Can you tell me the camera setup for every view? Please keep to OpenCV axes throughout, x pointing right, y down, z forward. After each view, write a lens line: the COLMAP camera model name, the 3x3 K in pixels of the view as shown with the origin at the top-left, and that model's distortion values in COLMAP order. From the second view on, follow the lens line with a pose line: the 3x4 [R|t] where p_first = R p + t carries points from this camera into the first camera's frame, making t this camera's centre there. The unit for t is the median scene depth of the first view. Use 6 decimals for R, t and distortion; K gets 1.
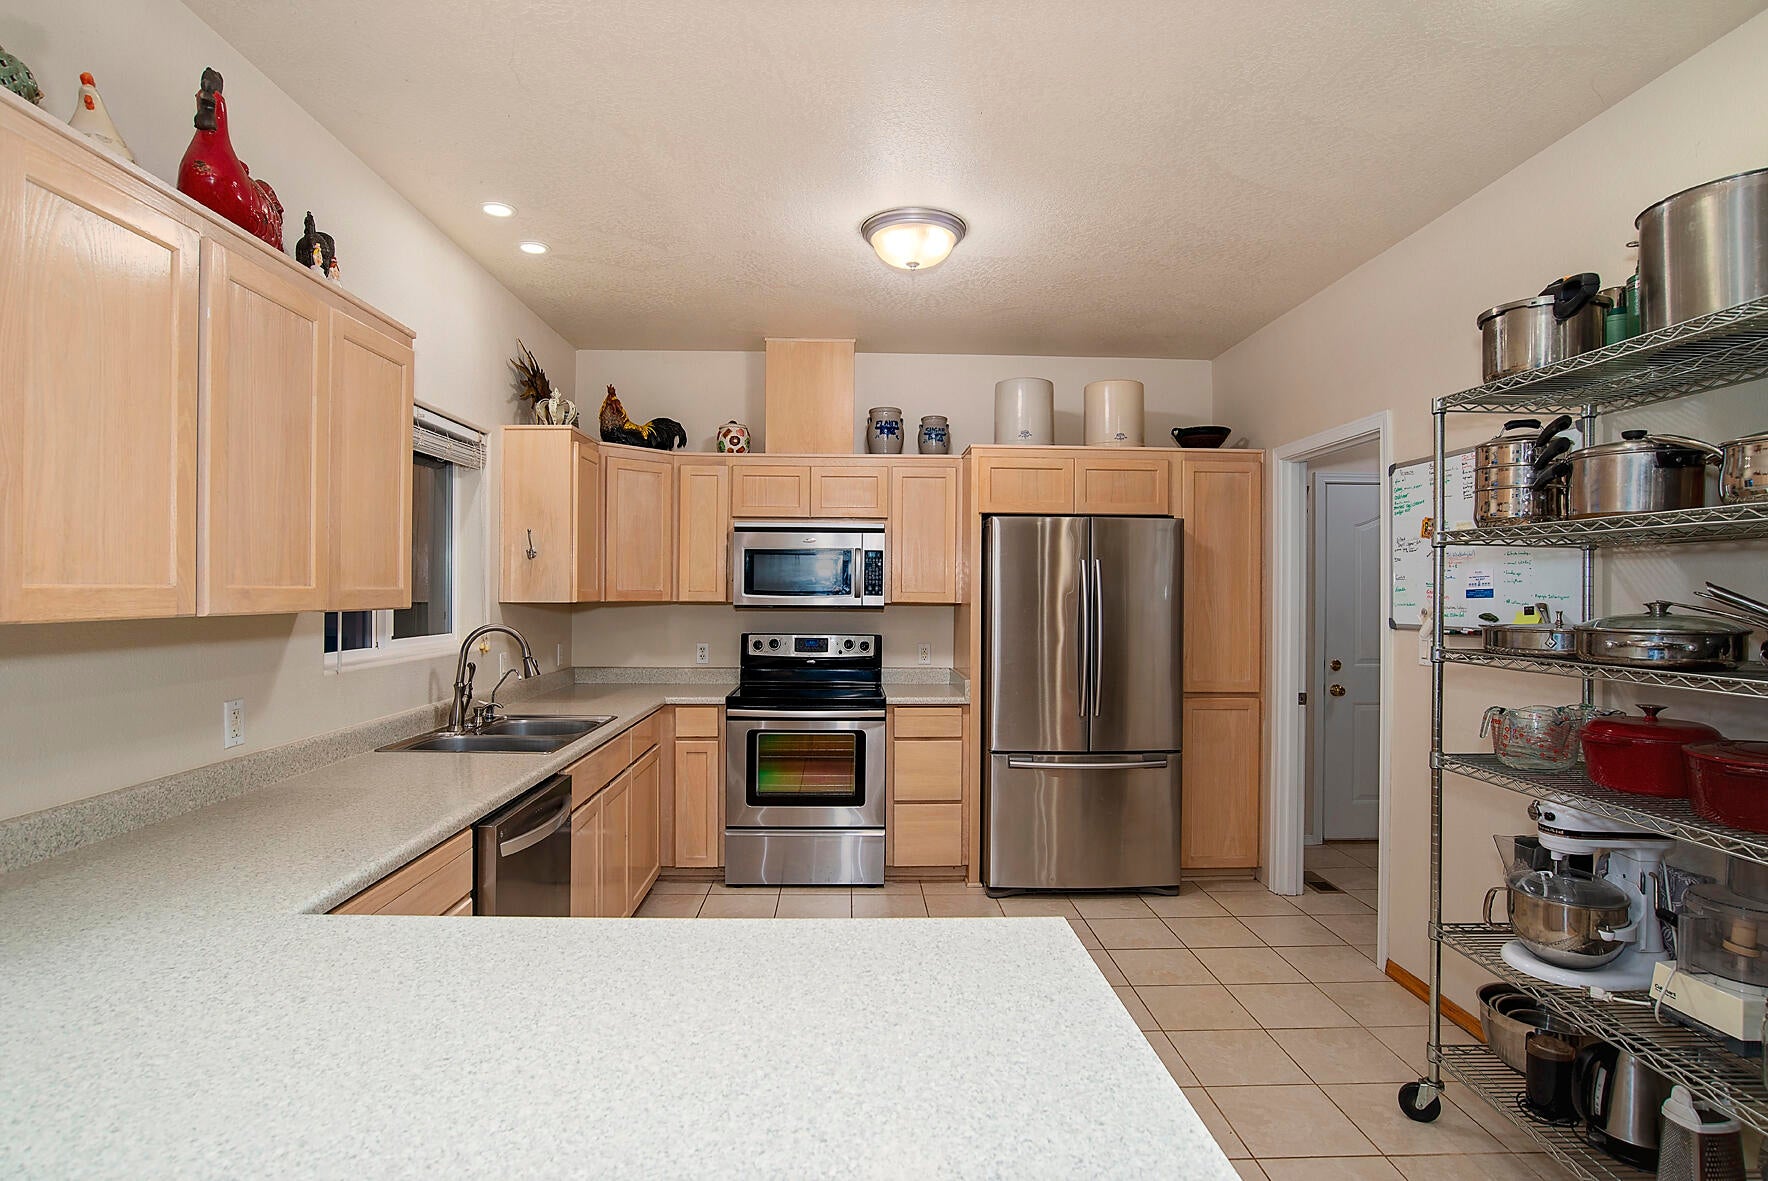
lens RADIAL K [[892.1, 0, 875.2], [0, 892.1, 584.8], [0, 0, 1]] dist [-0.043722, 0.001046]
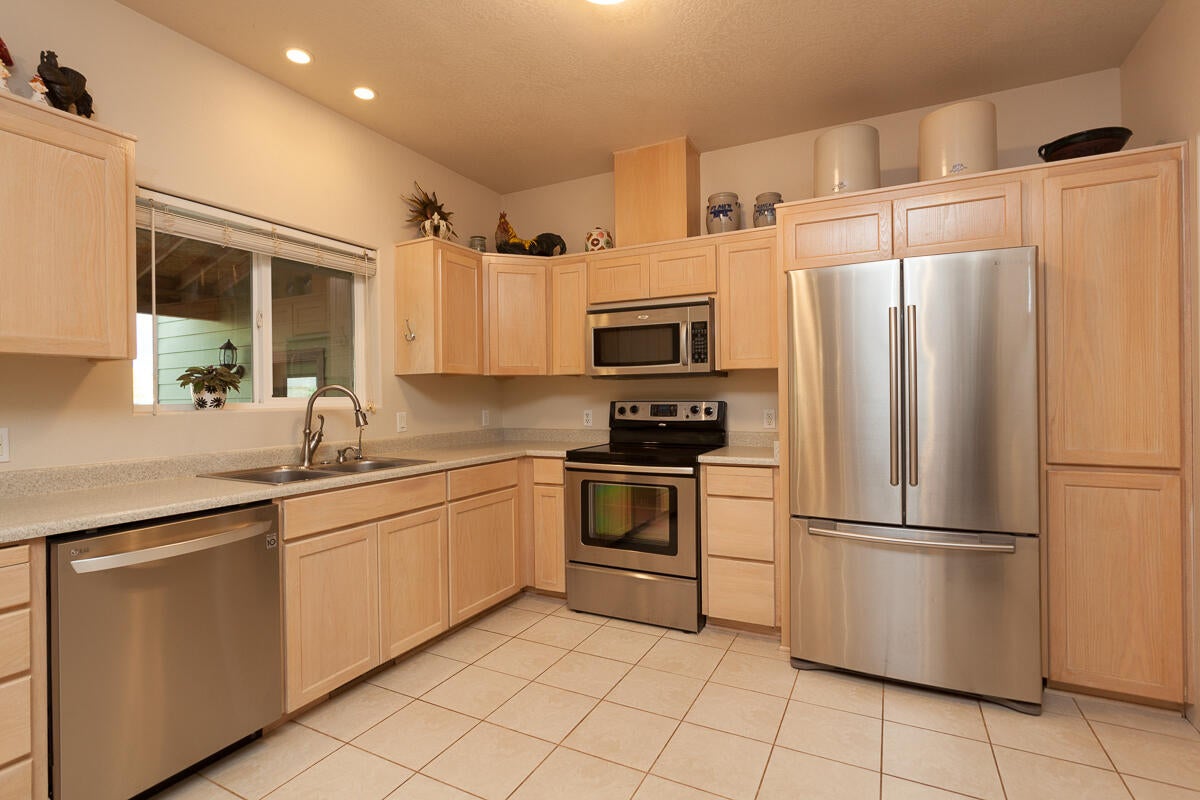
lens RADIAL K [[569.9, 0, 596.9], [0, 569.9, 395.4], [0, 0, 1]] dist [-0.014124, 0.001741]
pose [[0.872403, -0.017711, -0.488466, 0.228401], [0.021452, 0.999768, 0.002063, 0.047567], [0.488316, -0.012278, 0.872581, 0.332705]]
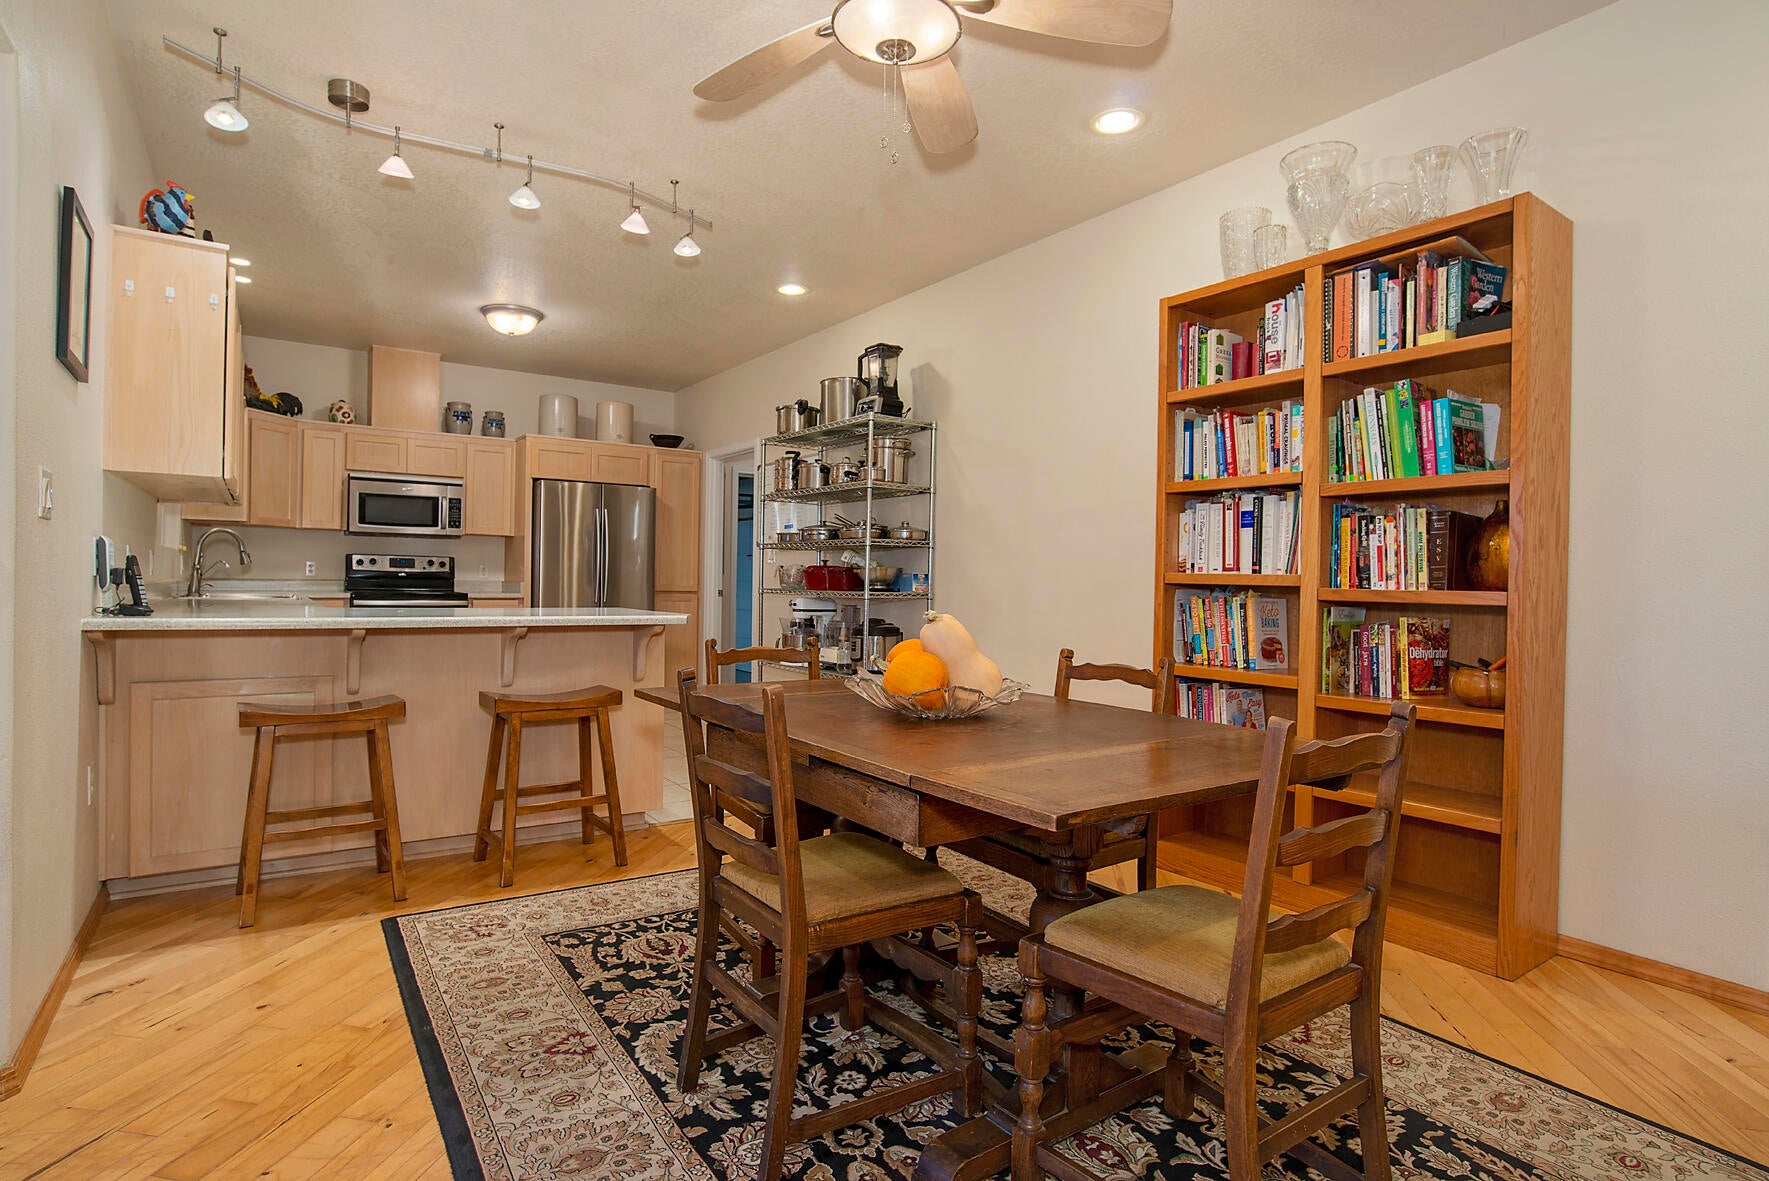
lens RADIAL K [[892.6, 0, 881.0], [0, 892.6, 585.3], [0, 0, 1]] dist [-0.043722, 0.001046]
pose [[0.832375, 0.001825, 0.554210, -0.229145], [-0.012711, 0.999794, 0.015799, 0.075933], [-0.554067, -0.020195, 0.832227, -0.637295]]
